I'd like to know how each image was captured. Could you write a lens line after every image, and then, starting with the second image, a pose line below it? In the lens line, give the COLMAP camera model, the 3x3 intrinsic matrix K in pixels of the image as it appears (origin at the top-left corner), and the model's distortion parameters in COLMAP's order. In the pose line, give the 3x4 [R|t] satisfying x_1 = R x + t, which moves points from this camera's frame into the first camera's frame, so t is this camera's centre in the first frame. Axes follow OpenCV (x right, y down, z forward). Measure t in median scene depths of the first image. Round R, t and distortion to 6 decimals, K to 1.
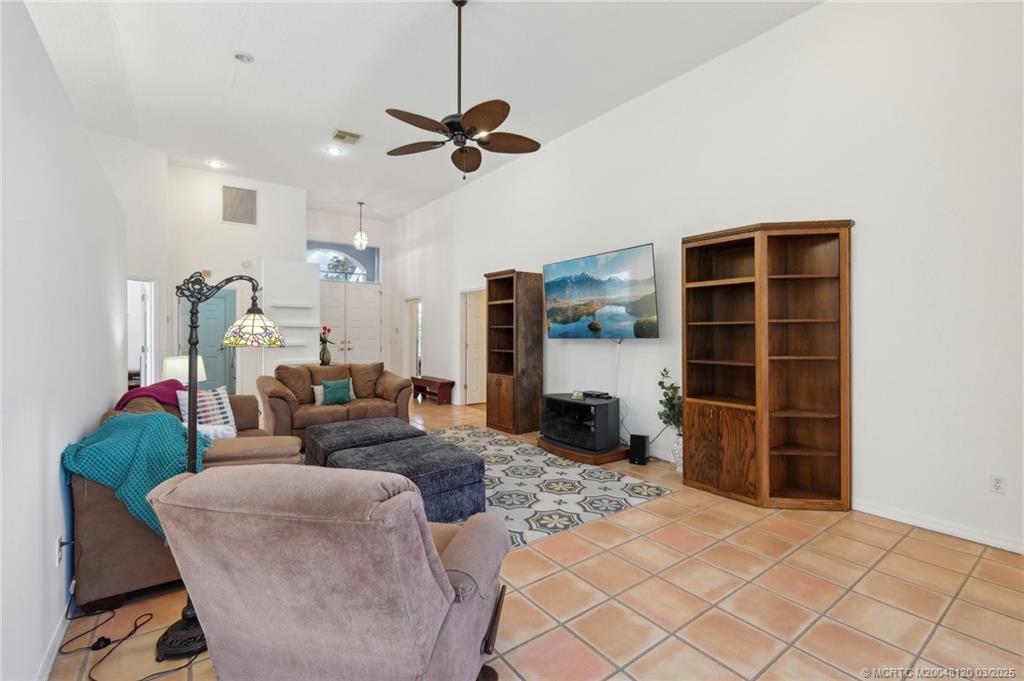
lens RADIAL K [[449.6, 0, 504.7], [0, 449.6, 331.1], [0, 0, 1]] dist [0.004652, -0.000175]
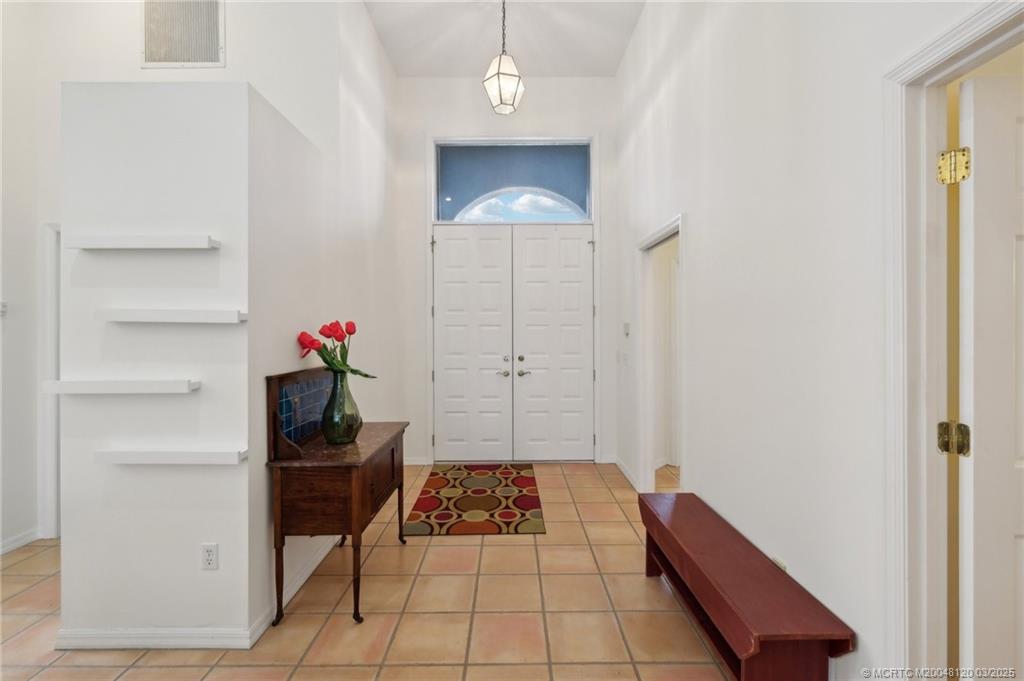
lens RADIAL K [[449.6, 0, 511.6], [0, 449.6, 333.9], [0, 0, 1]] dist [0.004652, -0.000175]
pose [[0.813638, -0.005774, -0.581344, -0.257837], [0.009108, 0.999955, 0.002816, -0.003531], [0.581301, -0.007586, 0.813653, 1.728560]]
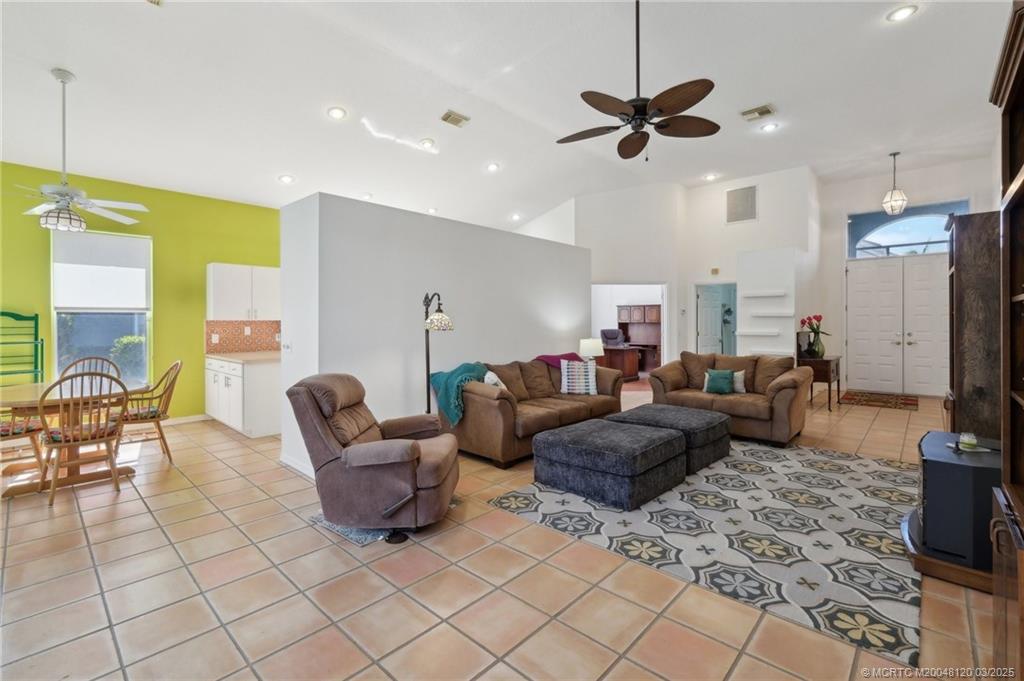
lens RADIAL K [[449.6, 0, 514.7], [0, 449.6, 319.6], [0, 0, 1]] dist [0.004652, -0.000175]
pose [[0.211603, -0.003432, -0.977350, 0.722858], [0.002518, 0.999992, -0.002966, -0.000790], [0.977352, -0.001833, 0.211610, 0.487167]]
